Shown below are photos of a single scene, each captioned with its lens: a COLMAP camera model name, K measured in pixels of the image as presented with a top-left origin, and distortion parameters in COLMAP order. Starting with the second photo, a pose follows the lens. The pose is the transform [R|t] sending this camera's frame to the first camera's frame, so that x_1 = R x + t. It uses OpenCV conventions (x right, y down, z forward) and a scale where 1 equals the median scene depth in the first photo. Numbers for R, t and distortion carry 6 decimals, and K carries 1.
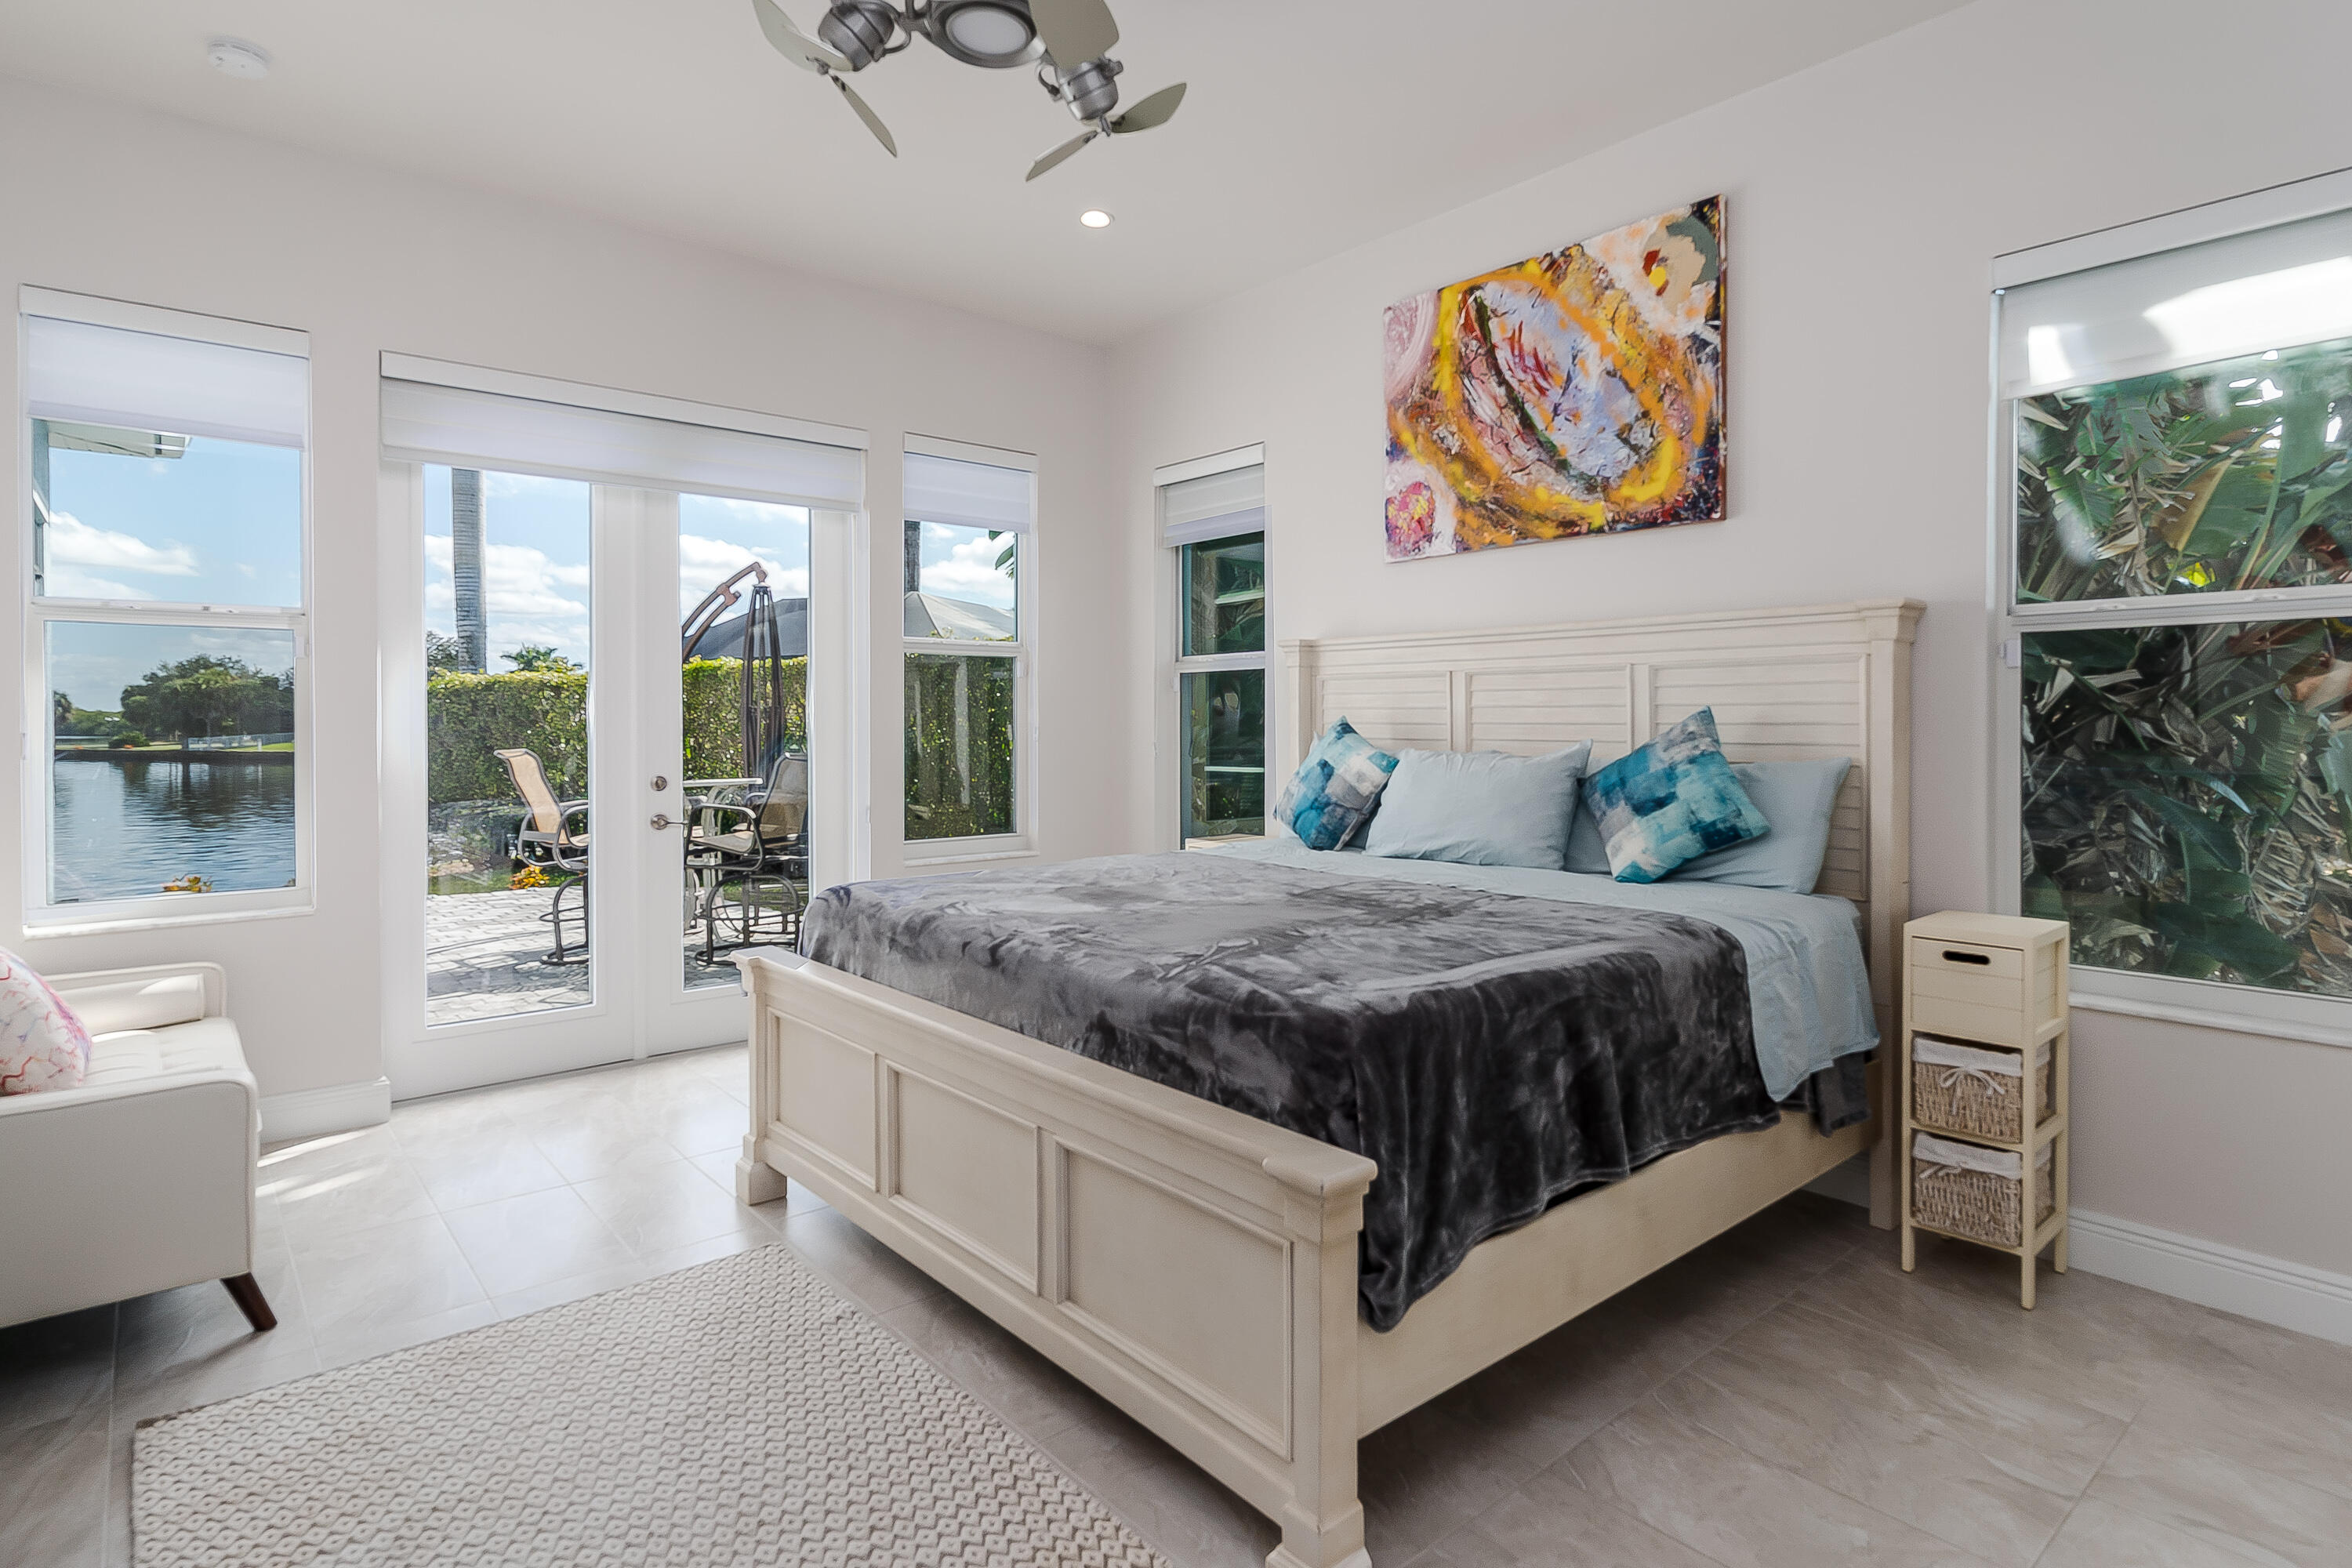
lens RADIAL K [[1207.1, 0, 1175.6], [0, 1207.1, 743.2], [0, 0, 1]] dist [-0.001235, -0.000180]
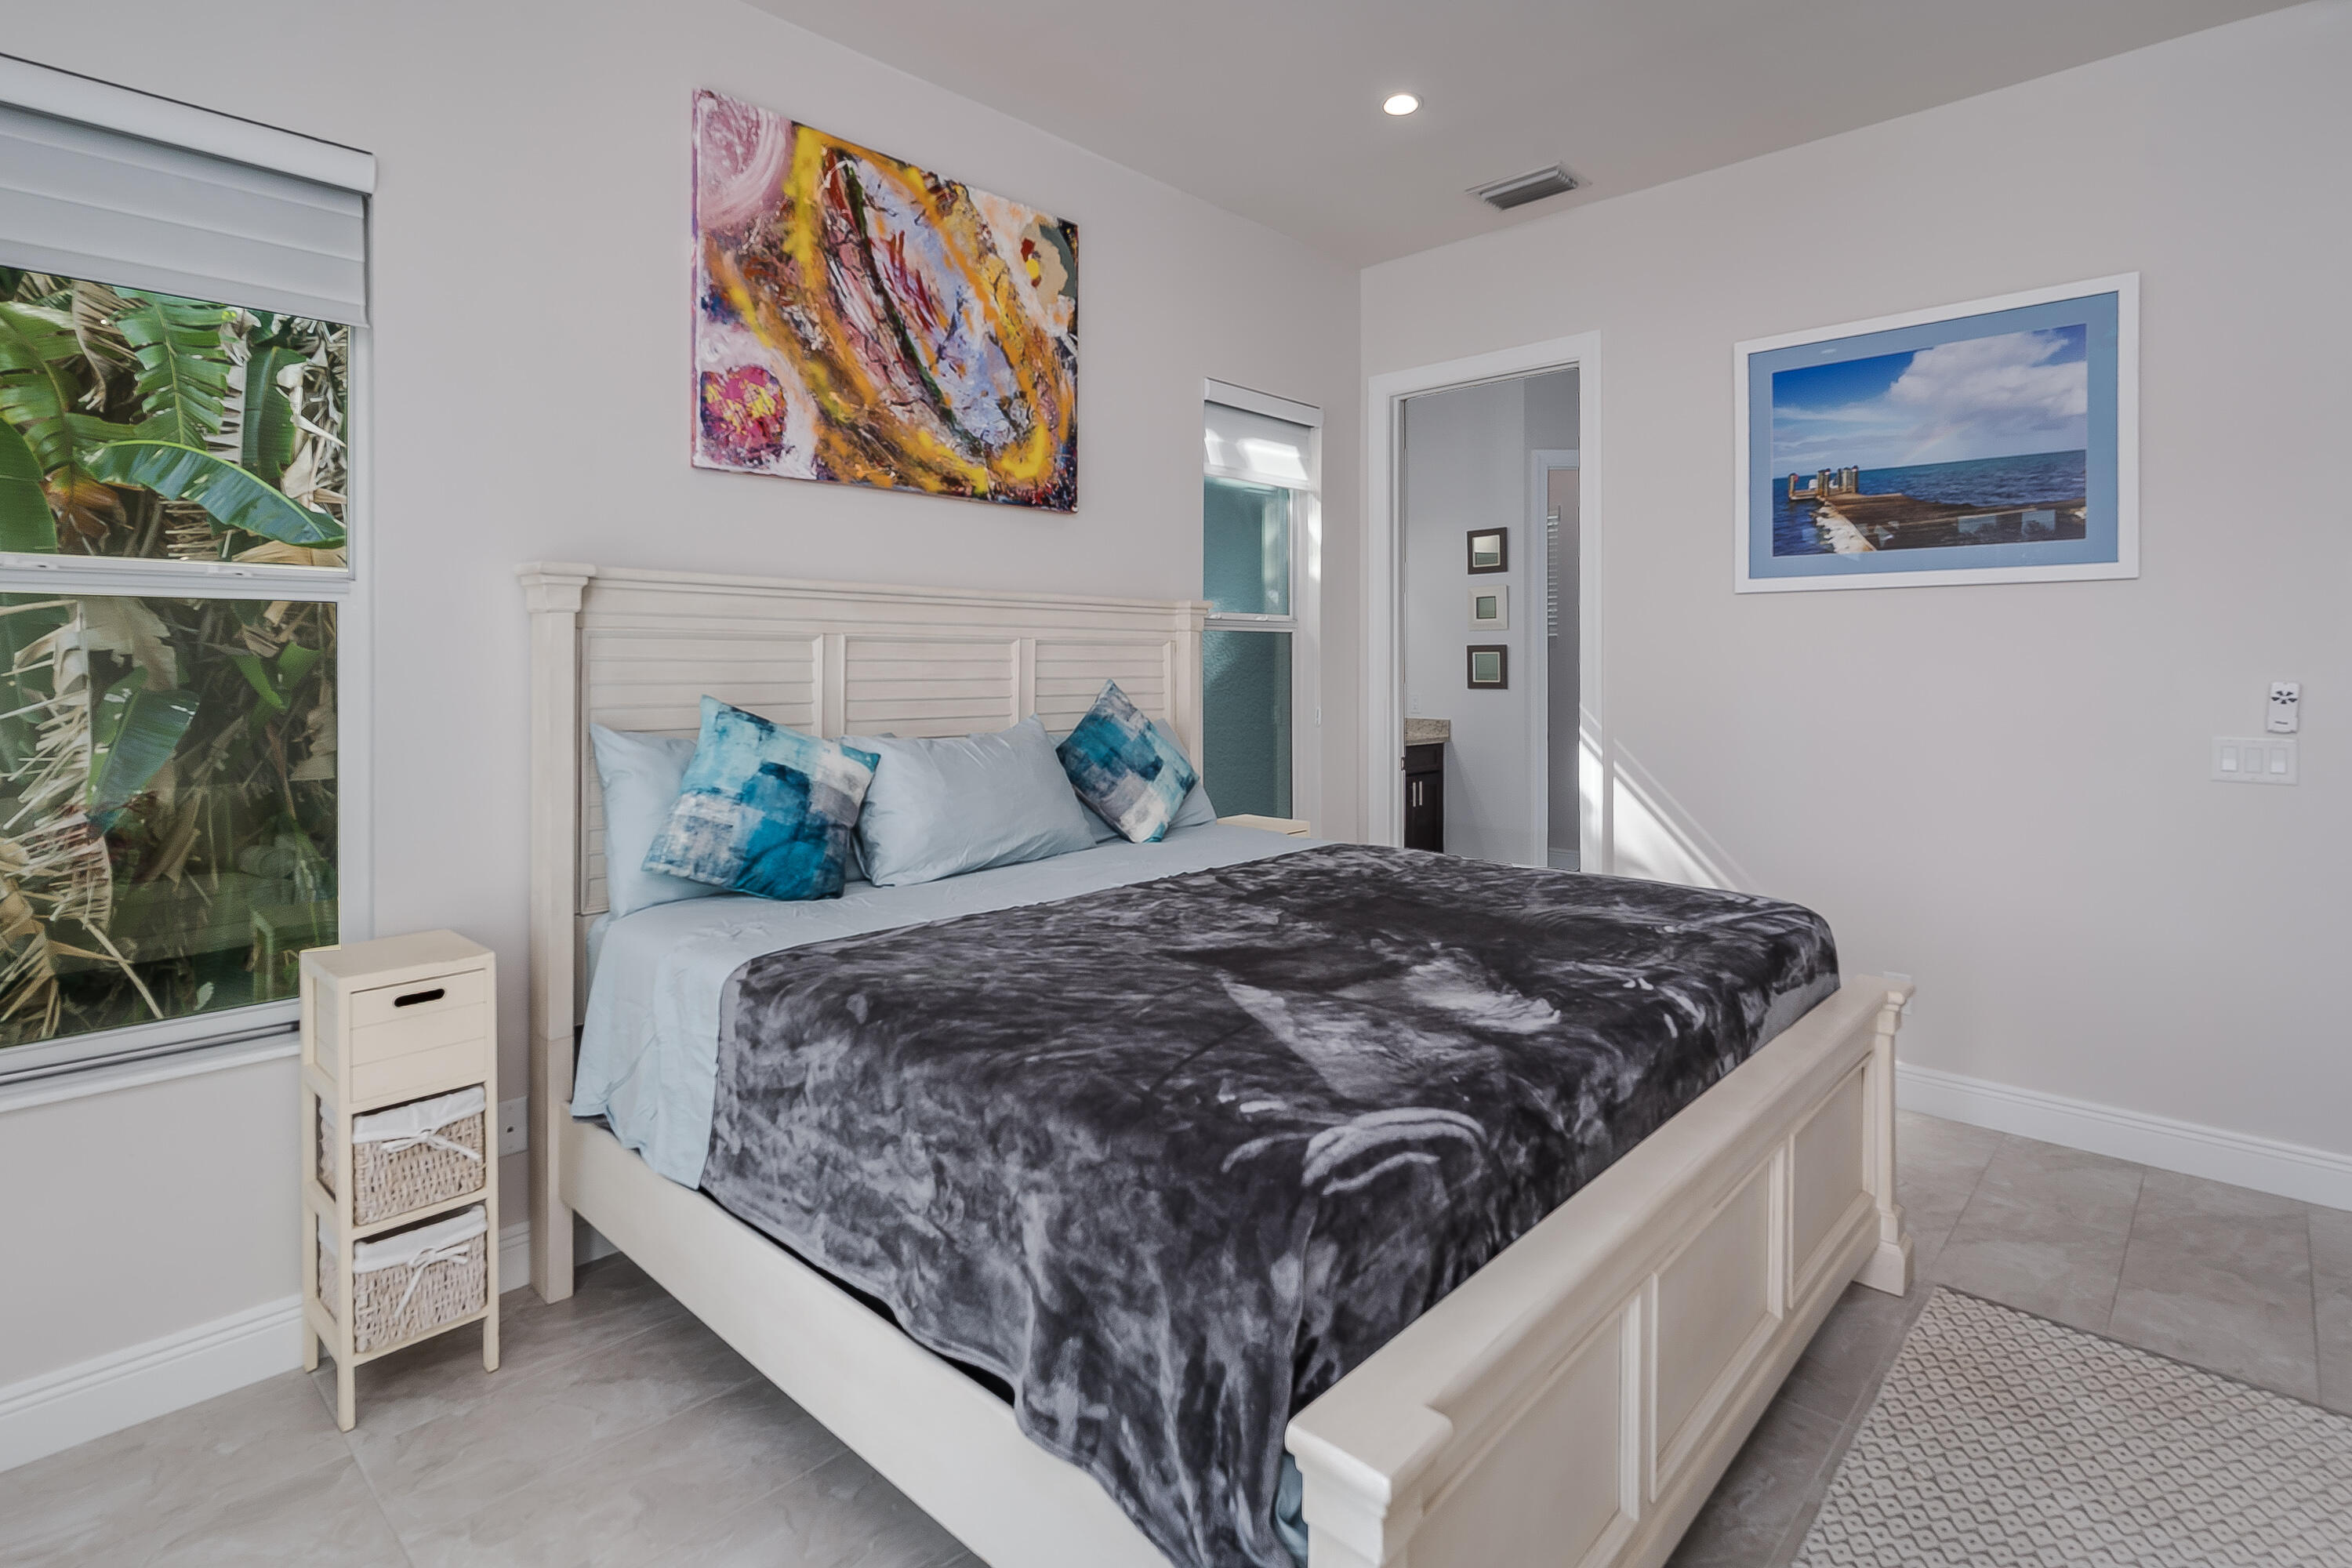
lens RADIAL K [[1173.5, 0, 1175.1], [0, 1173.5, 668.8], [0, 0, 1]] dist [-0.000933, -0.000067]
pose [[-0.120192, -0.003161, 0.992746, -0.565972], [0.019493, 0.999795, 0.005544, -0.039547], [-0.992559, 0.020018, -0.120105, 0.915469]]
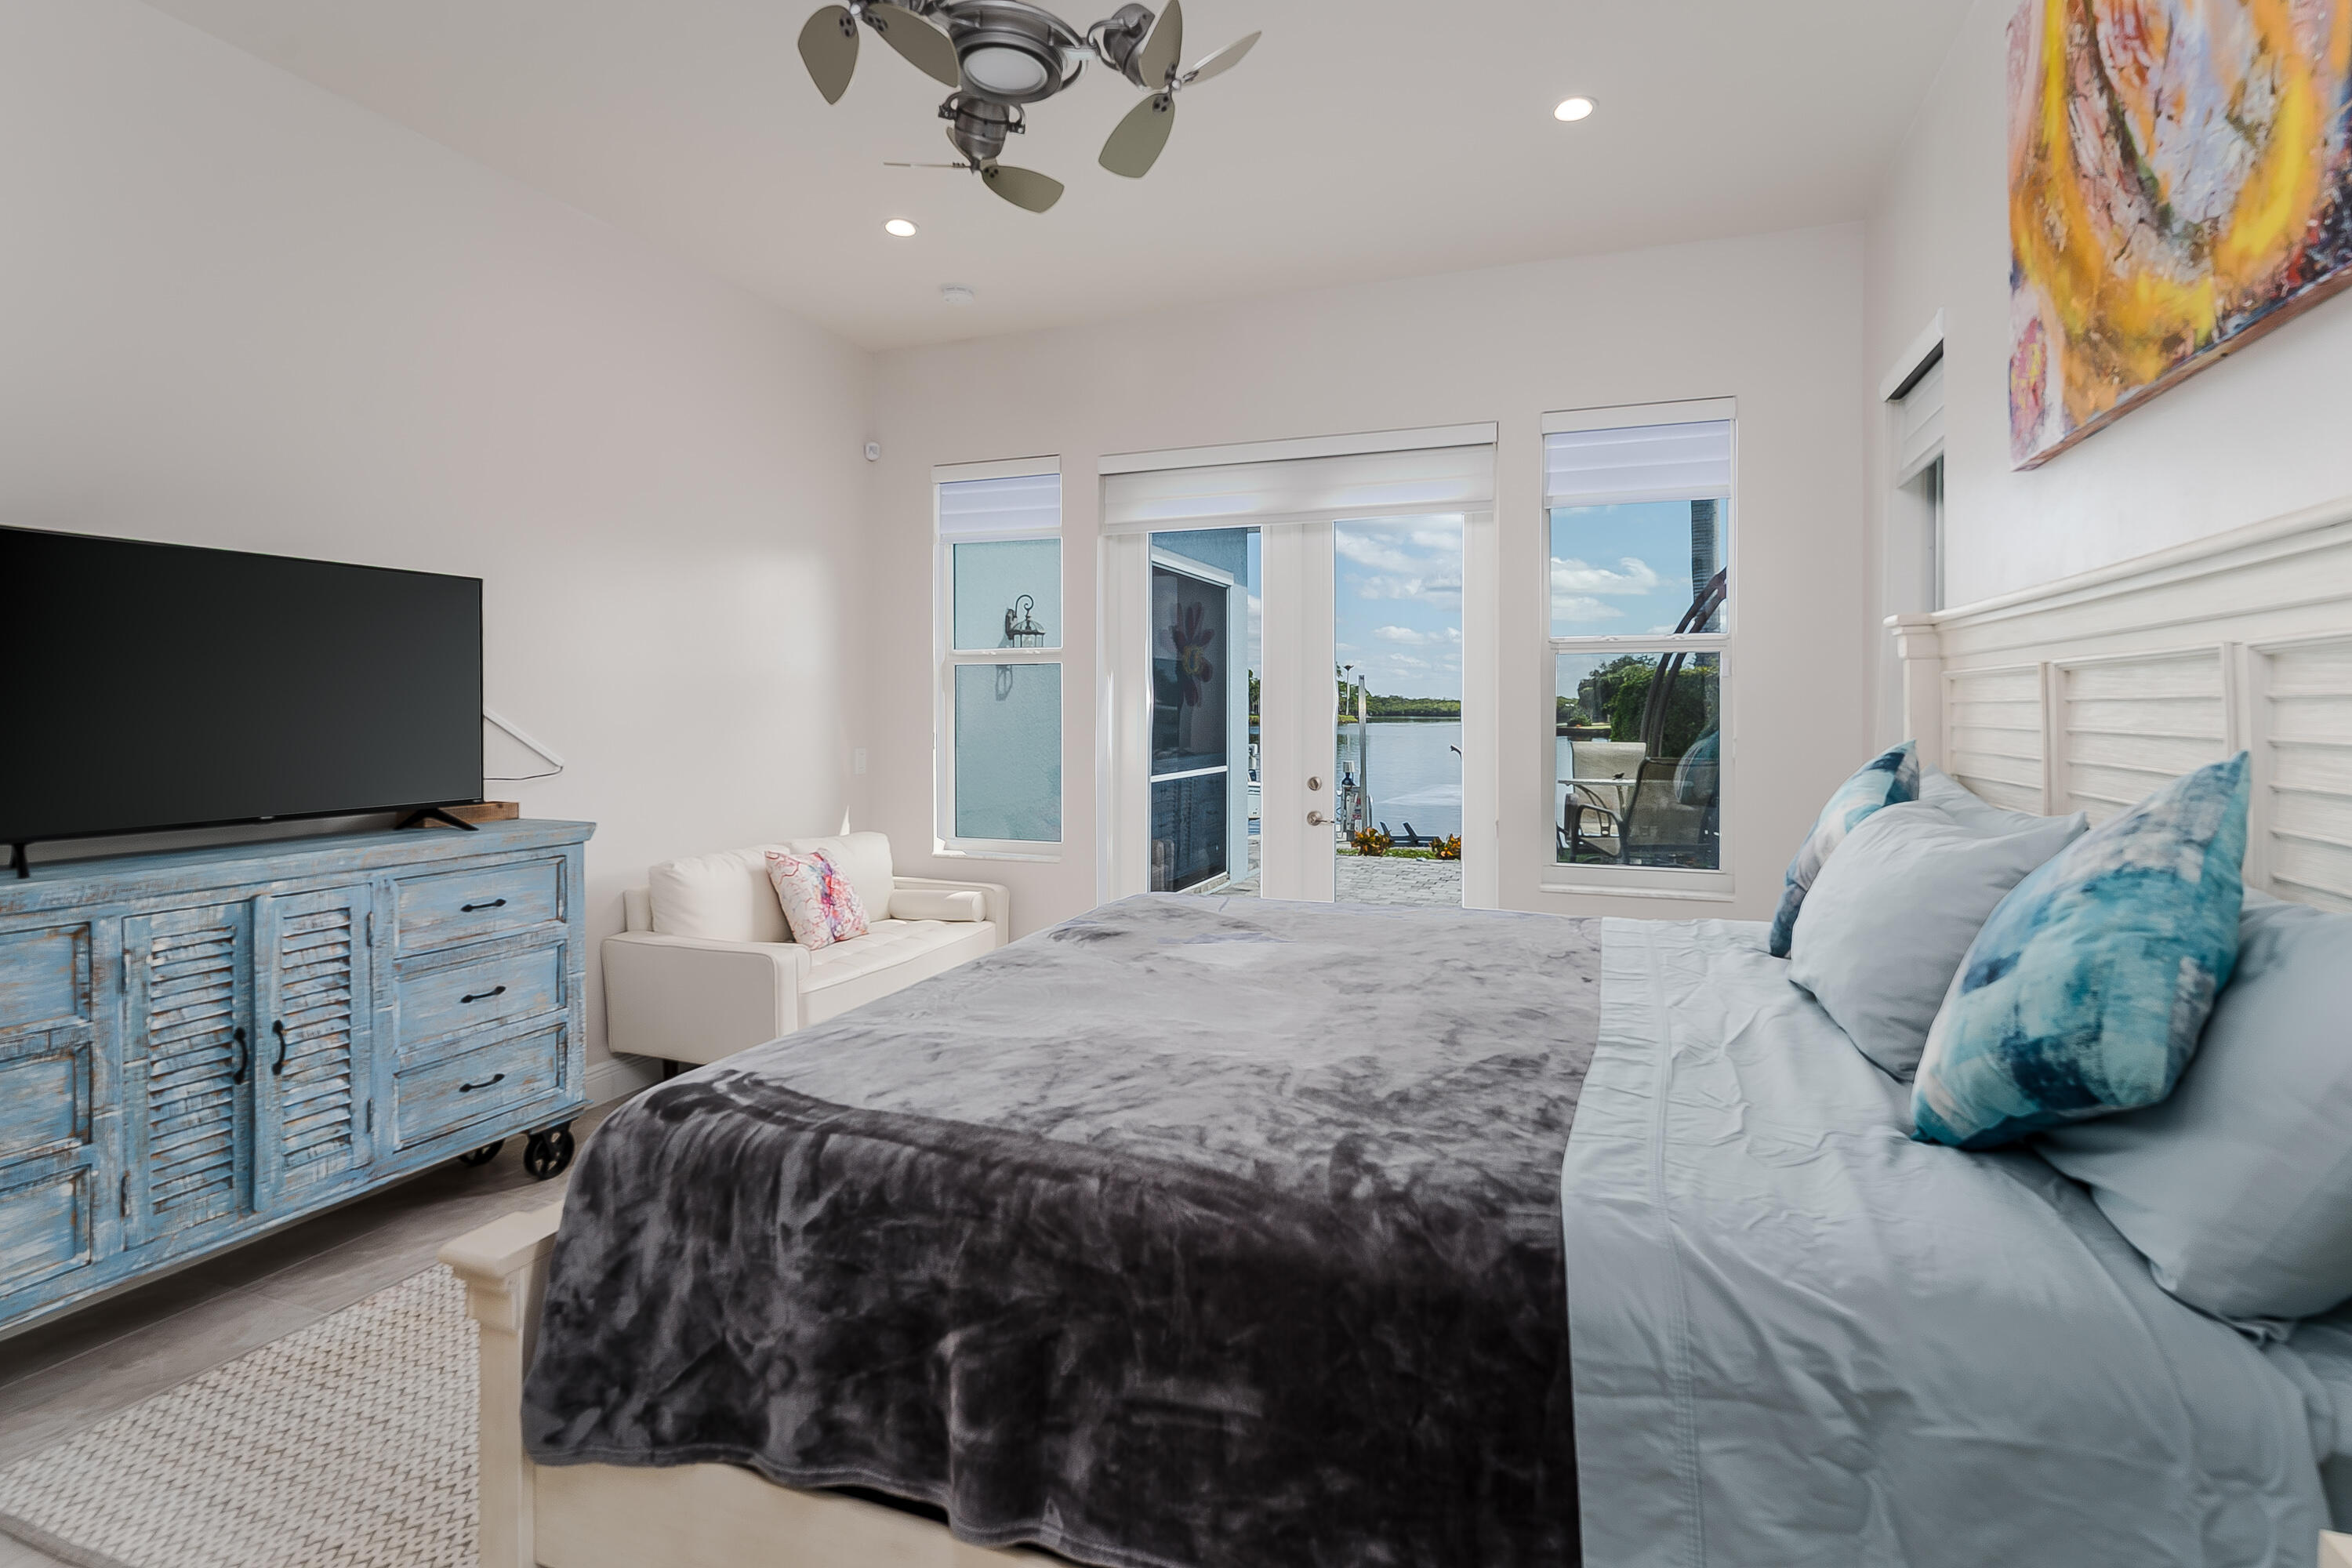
lens RADIAL K [[1140.9, 0, 1182.2], [0, 1140.9, 720.9], [0, 0, 1]] dist [-0.002710, -0.000618]
pose [[0.488518, 0.010714, -0.872488, 0.507166], [-0.015683, 0.999871, 0.003498, -0.031289], [0.872413, 0.011974, 0.488623, 0.445552]]
